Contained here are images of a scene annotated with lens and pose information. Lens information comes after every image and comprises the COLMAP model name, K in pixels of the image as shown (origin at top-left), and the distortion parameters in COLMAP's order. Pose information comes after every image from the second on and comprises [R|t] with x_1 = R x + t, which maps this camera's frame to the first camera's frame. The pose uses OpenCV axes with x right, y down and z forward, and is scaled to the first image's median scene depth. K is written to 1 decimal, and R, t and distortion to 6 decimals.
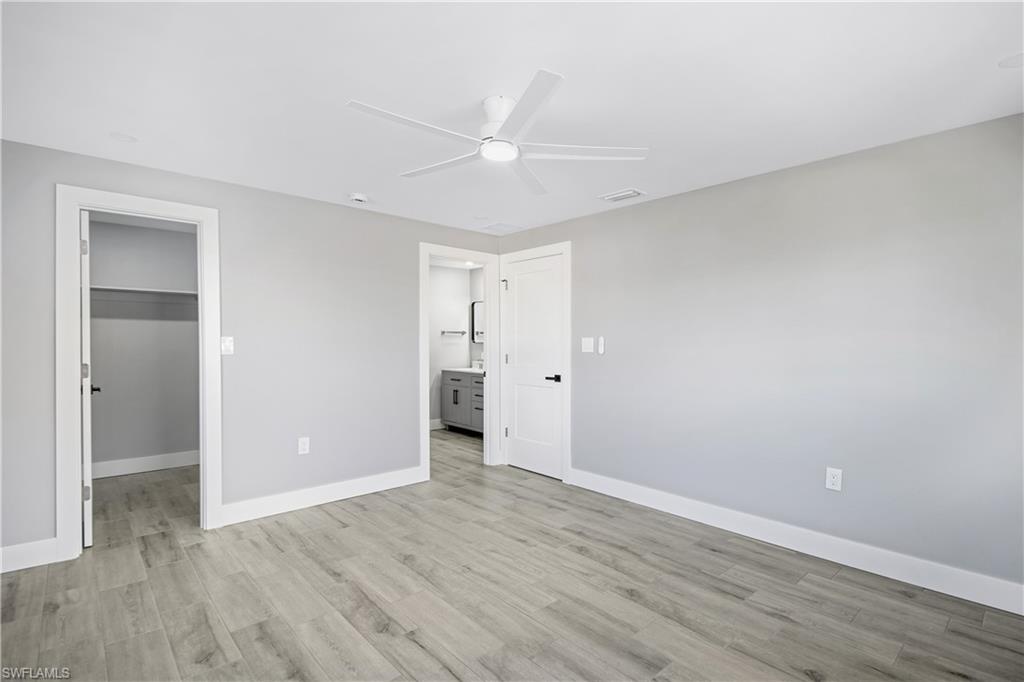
lens RADIAL K [[488.6, 0, 510.7], [0, 488.6, 342.5], [0, 0, 1]] dist [-0.000410, -0.000052]
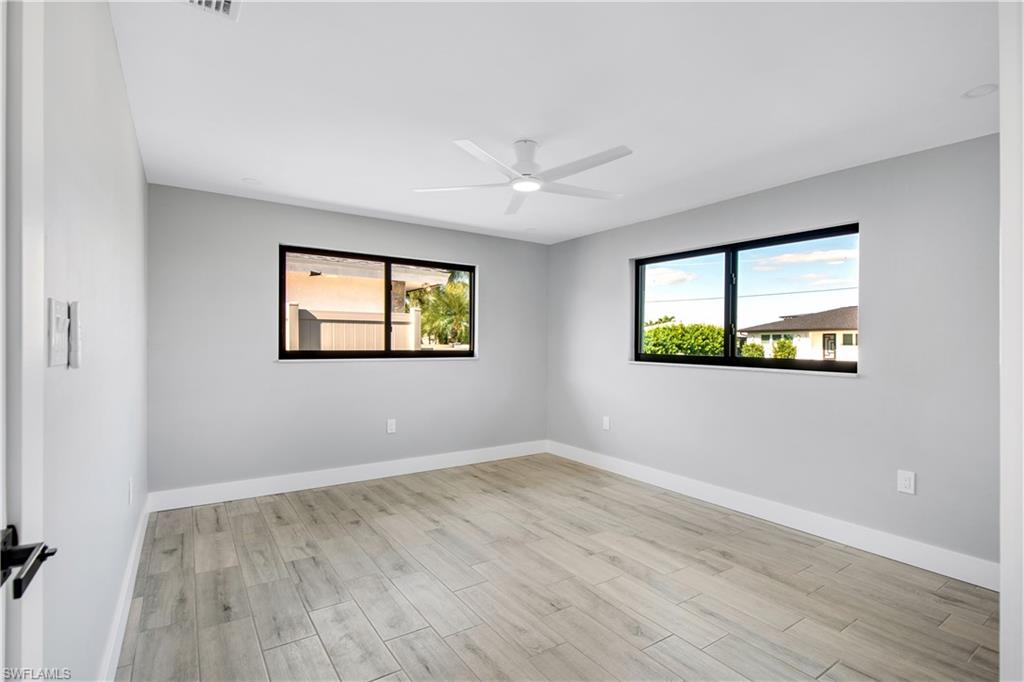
lens RADIAL K [[488.6, 0, 512.4], [0, 488.6, 348.3], [0, 0, 1]] dist [-0.000410, -0.000052]
pose [[-0.991303, -0.017761, 0.130393, -0.087898], [-0.017600, 0.999842, 0.002388, 0.012822], [-0.130415, 0.000072, -0.991459, 1.353843]]
